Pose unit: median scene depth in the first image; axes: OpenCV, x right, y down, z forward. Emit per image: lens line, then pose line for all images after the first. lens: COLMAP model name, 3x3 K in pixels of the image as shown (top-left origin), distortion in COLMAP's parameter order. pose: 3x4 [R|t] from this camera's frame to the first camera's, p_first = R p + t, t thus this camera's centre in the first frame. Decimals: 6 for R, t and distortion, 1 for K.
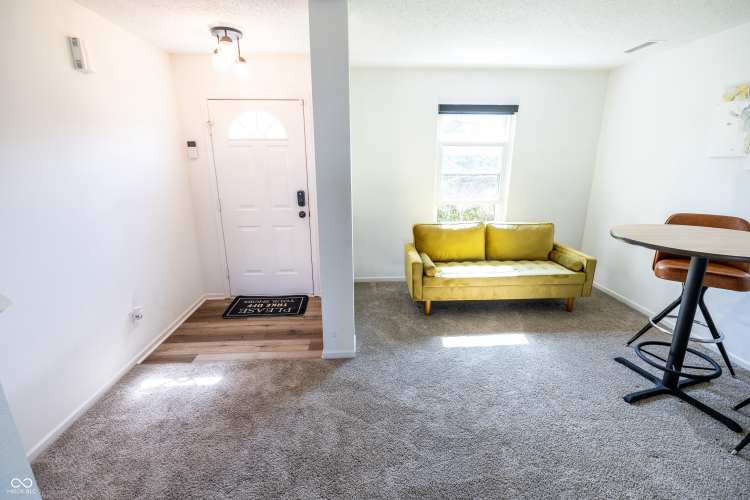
lens RADIAL K [[334.8, 0, 376.7], [0, 334.8, 248.5], [0, 0, 1]] dist [-0.003120, 0.000865]
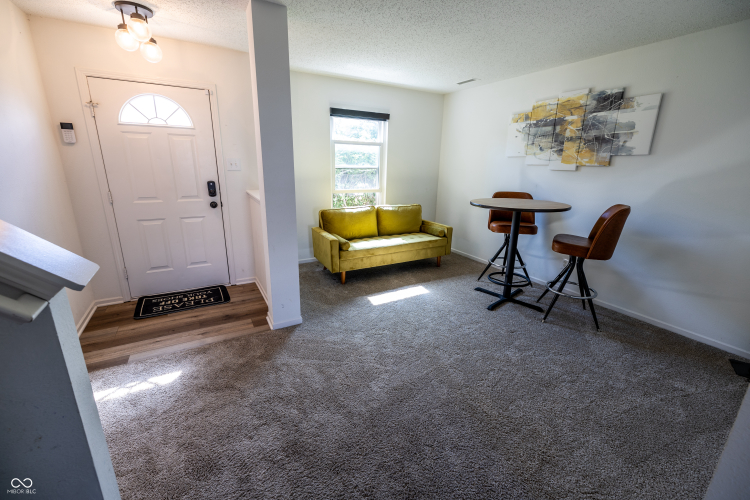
lens RADIAL K [[314.4, 0, 375.5], [0, 314.4, 248.0], [0, 0, 1]] dist [0.001918, 0.000325]
pose [[0.896181, -0.096768, 0.433008, -0.226067], [0.092862, 0.995220, 0.030216, 0.048373], [-0.433862, 0.013131, 0.900883, -0.068342]]
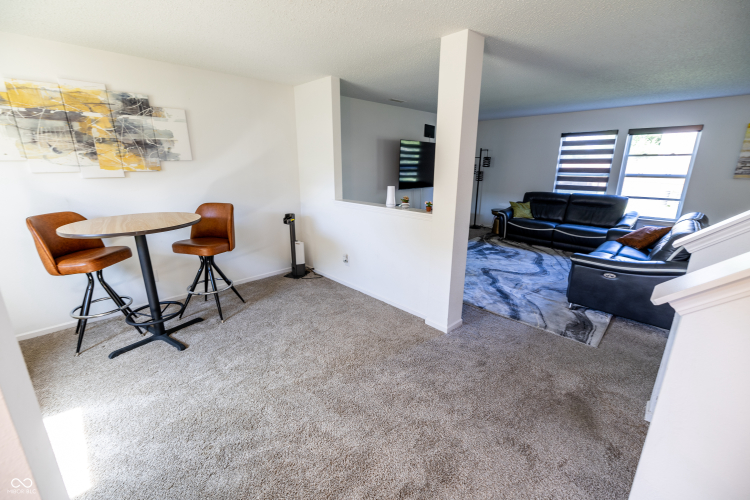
lens RADIAL K [[314.4, 0, 375.5], [0, 314.4, 248.0], [0, 0, 1]] dist [0.001918, 0.000325]
pose [[-0.660559, -0.195710, 0.724817, -0.365976], [0.195020, 0.887558, 0.417383, -0.170565], [-0.725003, 0.417060, -0.548117, 0.636974]]
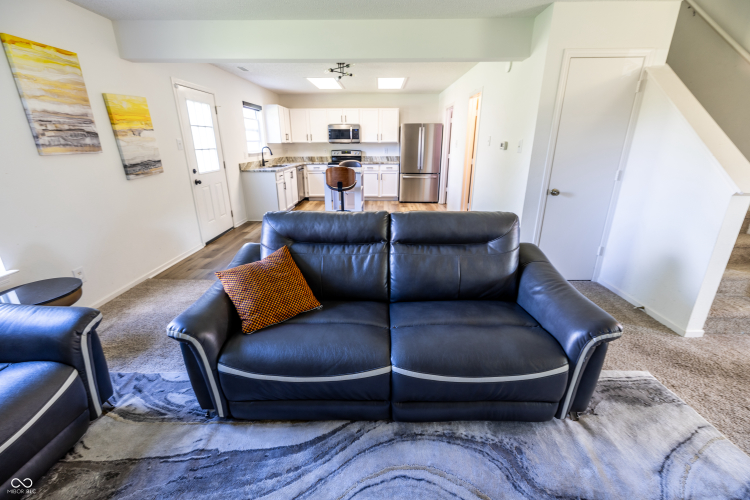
lens RADIAL K [[314.4, 0, 375.5], [0, 314.4, 248.0], [0, 0, 1]] dist [0.001918, 0.000325]
pose [[-0.076415, 0.320993, -0.943994, 0.339433], [-0.259216, 0.907812, 0.329673, 0.229996], [0.962792, 0.269890, 0.013837, -0.706709]]
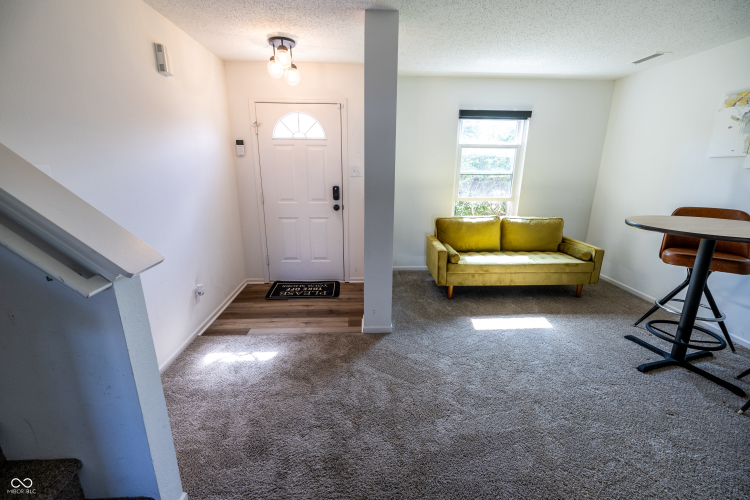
lens RADIAL K [[314.4, 0, 375.5], [0, 314.4, 248.0], [0, 0, 1]] dist [0.001918, 0.000325]
pose [[0.999929, 0.011453, -0.003249, -0.095491], [-0.011465, 0.999928, -0.003446, 0.037480], [0.003210, 0.003483, 0.999989, -0.044362]]
